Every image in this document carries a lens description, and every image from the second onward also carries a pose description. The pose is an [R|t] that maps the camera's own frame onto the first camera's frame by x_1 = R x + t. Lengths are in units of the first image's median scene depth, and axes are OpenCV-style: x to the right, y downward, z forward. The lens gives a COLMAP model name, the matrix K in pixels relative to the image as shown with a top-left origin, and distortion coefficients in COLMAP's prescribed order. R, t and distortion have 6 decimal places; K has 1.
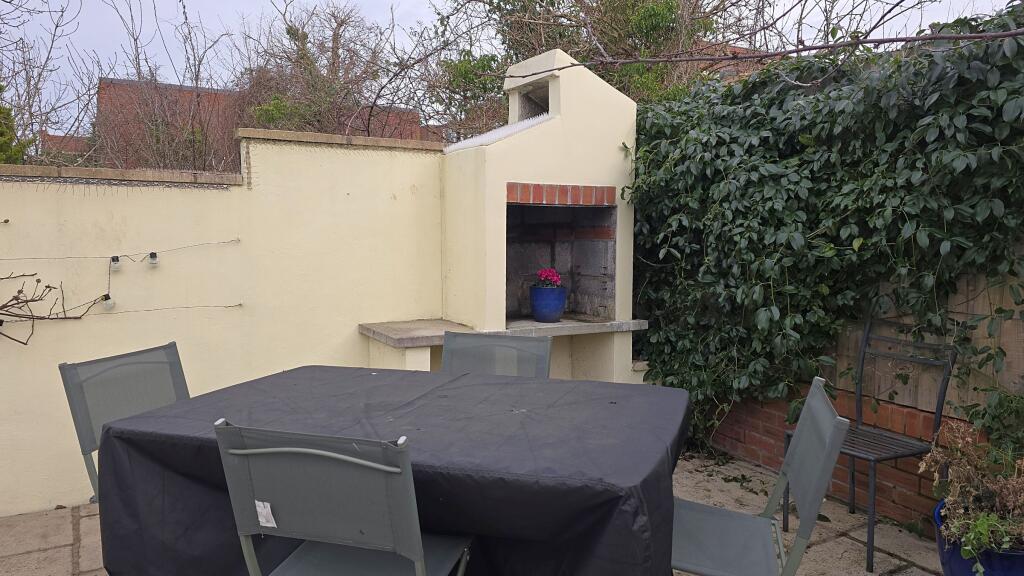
lens RADIAL K [[723.3, 0, 512.0], [0, 723.3, 288.0], [0, 0, 1]] dist [0.037628, -0.007906]
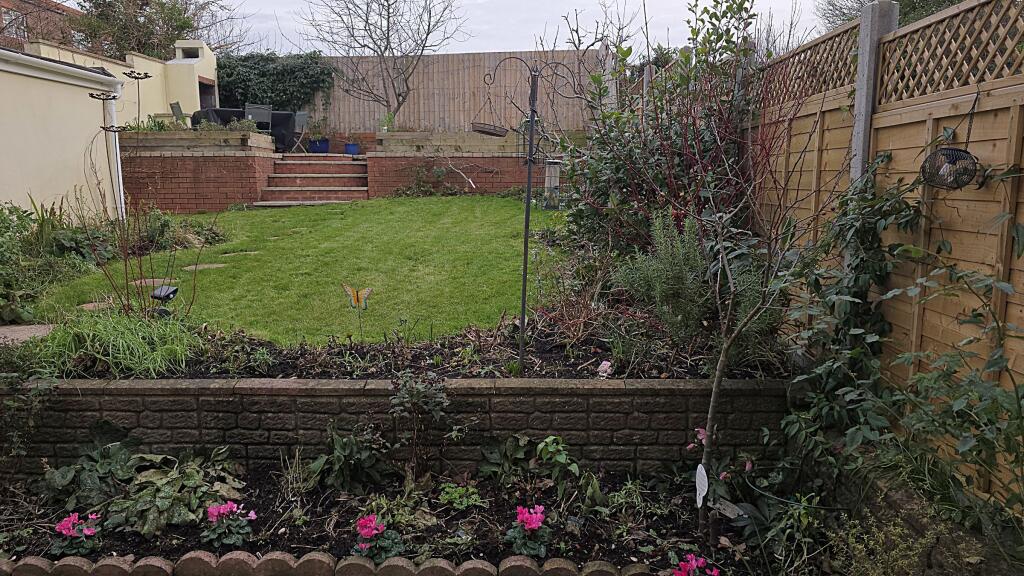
lens RADIAL K [[723.3, 0, 512.0], [0, 723.3, 288.0], [0, 0, 1]] dist [0.037628, -0.007906]
pose [[0.525569, -0.131957, 0.840455, -2.817934], [0.067661, 0.991252, 0.113322, 0.715549], [-0.848056, -0.002692, 0.529900, -2.720934]]
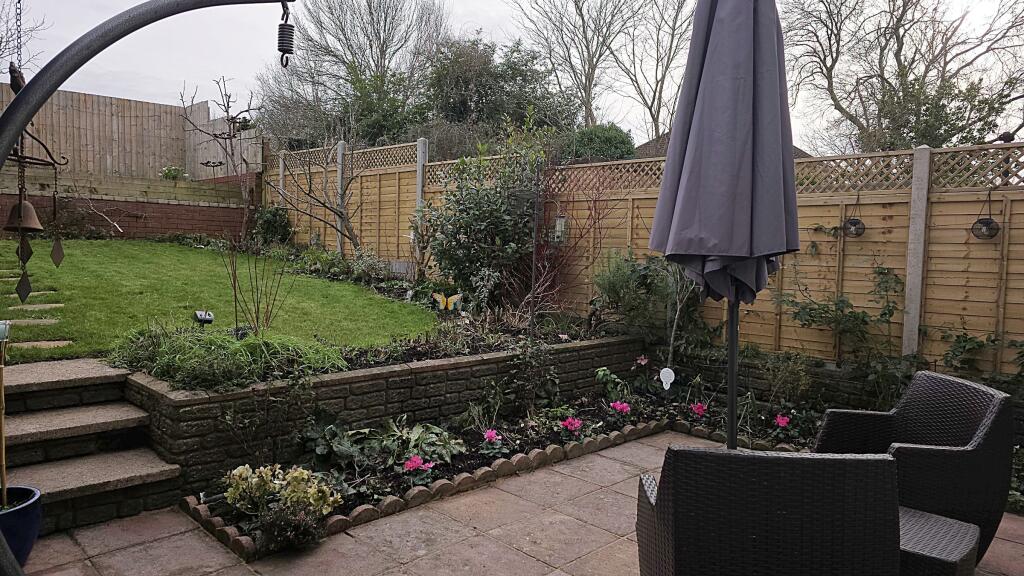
lens RADIAL K [[682.0, 0, 512.0], [0, 682.0, 288.0], [0, 0, 1]] dist [0.003537, 0.000632]
pose [[-0.257272, -0.071574, 0.963685, -3.485292], [0.043452, 0.995388, 0.085529, 0.688654], [-0.965362, 0.063878, -0.252976, -1.688826]]
